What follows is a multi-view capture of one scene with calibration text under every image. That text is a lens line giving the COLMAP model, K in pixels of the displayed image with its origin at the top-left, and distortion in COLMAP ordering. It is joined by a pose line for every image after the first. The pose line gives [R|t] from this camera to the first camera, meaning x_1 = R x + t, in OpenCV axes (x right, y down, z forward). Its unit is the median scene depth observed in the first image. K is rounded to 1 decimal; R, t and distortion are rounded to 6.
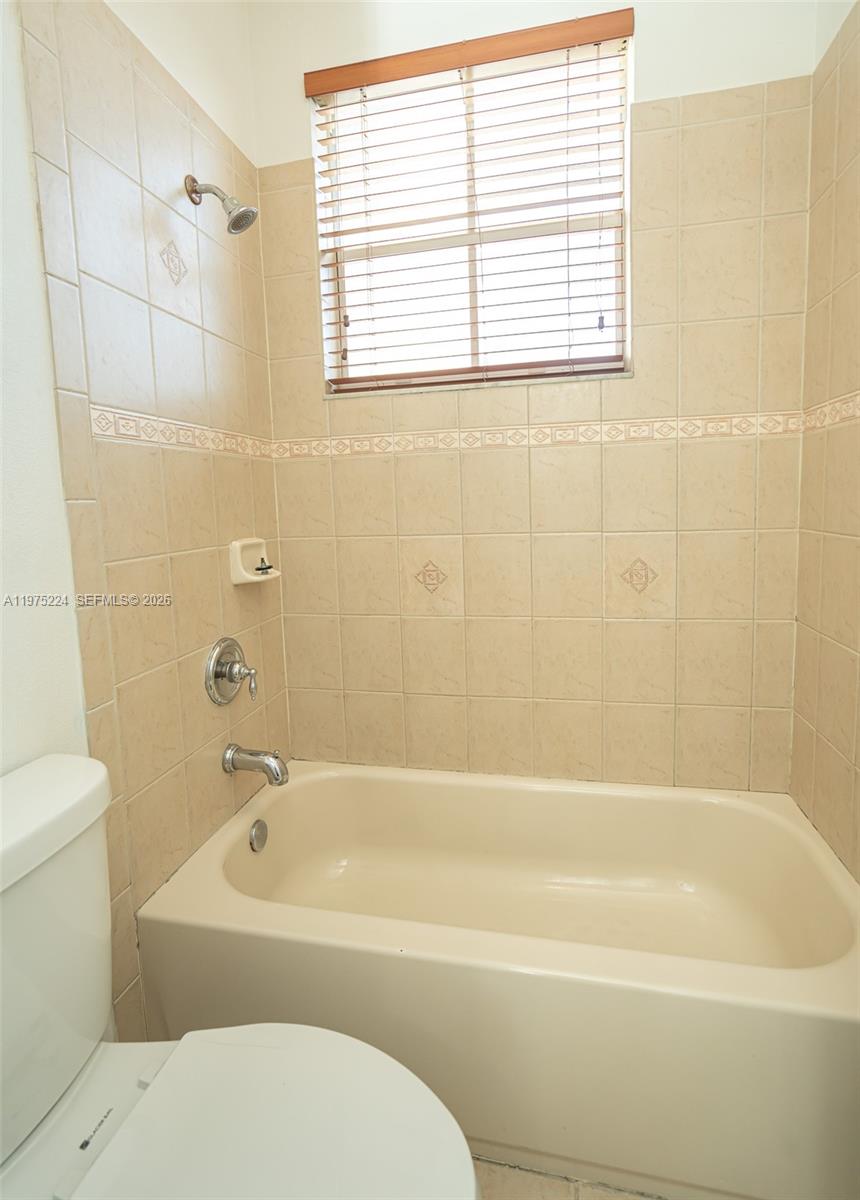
lens RADIAL K [[578.5, 0, 431.0], [0, 578.5, 558.1], [0, 0, 1]] dist [-0.012621, 0.001439]
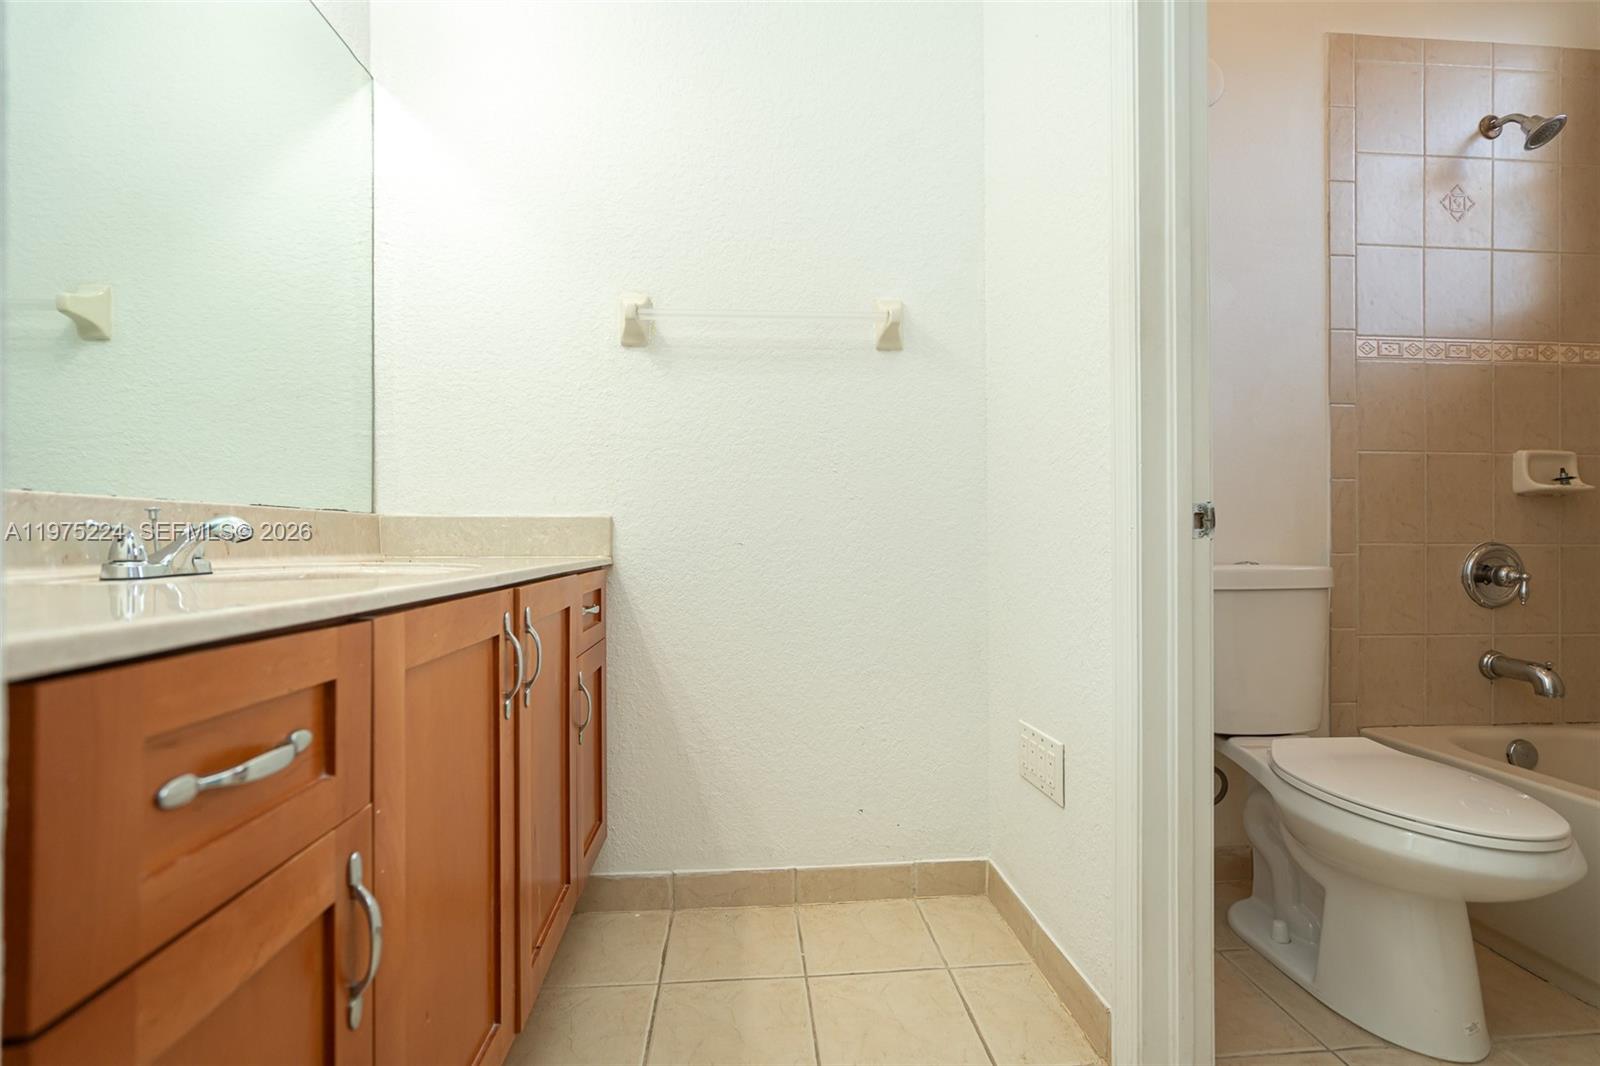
lens RADIAL K [[727.7, 0, 800.0], [0, 727.7, 533.0], [0, 0, 1]] dist [-0.024882, 0.015443]
pose [[0.286388, 0.017852, -0.957947, 0.553211], [-0.108398, 0.994011, -0.013882, 0.296574], [0.951962, 0.107815, 0.286608, -0.576187]]
